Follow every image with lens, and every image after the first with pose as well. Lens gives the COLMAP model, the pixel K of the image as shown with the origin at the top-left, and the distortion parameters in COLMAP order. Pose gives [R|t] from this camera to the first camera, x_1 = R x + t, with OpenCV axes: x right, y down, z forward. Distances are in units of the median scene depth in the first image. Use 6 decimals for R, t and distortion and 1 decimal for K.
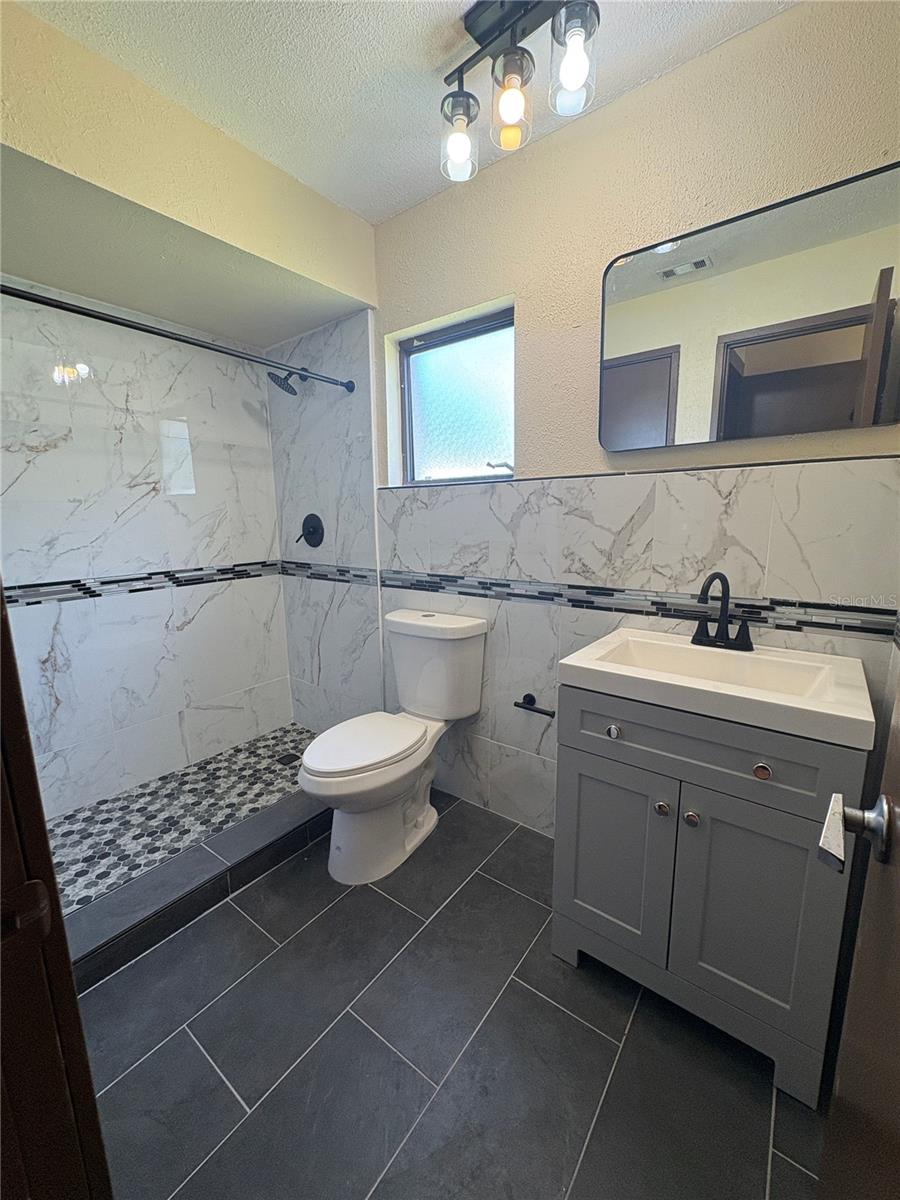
lens RADIAL K [[481.4, 0, 452.1], [0, 481.4, 601.1], [0, 0, 1]] dist [0.001477, 0.000238]
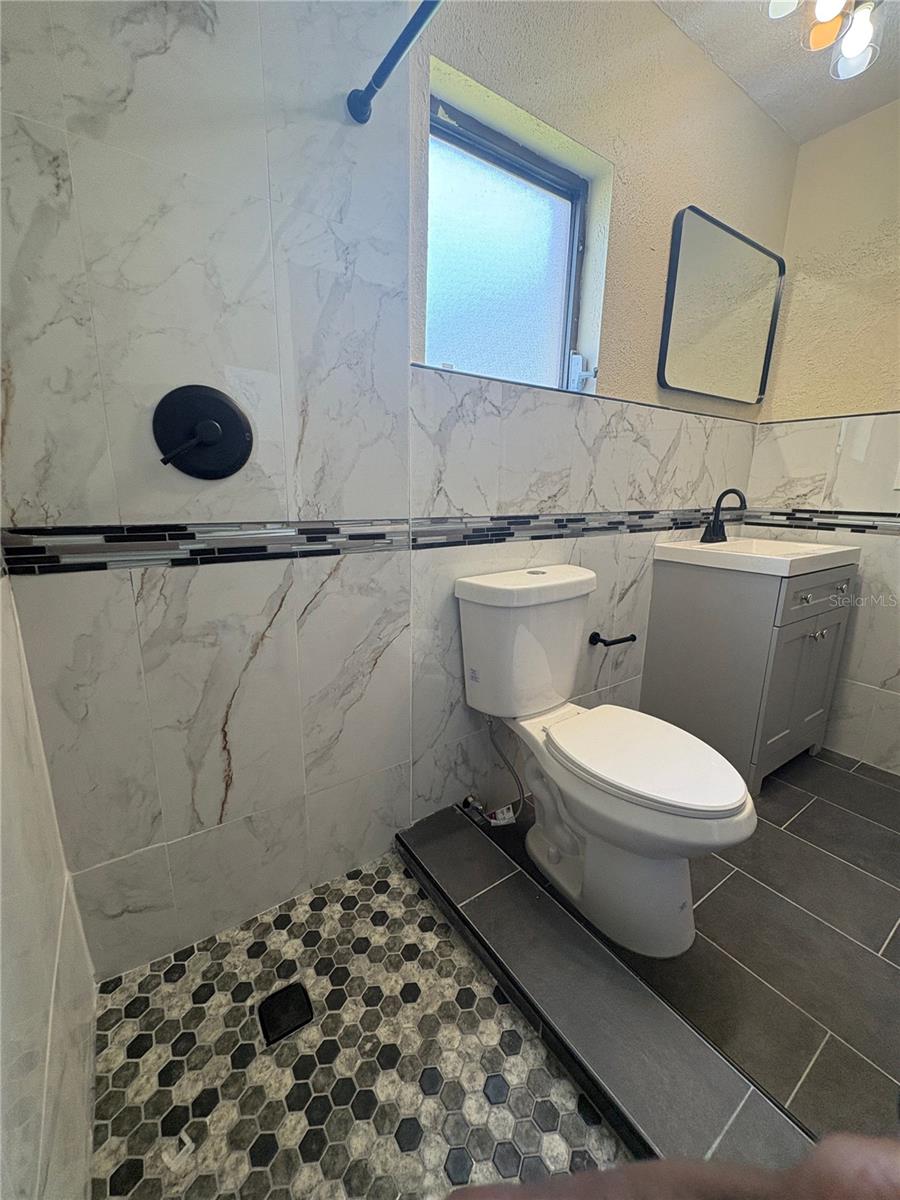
lens RADIAL K [[481.4, 0, 450.1], [0, 481.4, 599.0], [0, 0, 1]] dist [0.001477, 0.000238]
pose [[0.311332, -0.204731, 0.927986, -0.710635], [0.149700, 0.974891, 0.164855, -0.064039], [-0.938436, 0.087595, 0.334163, 0.833539]]
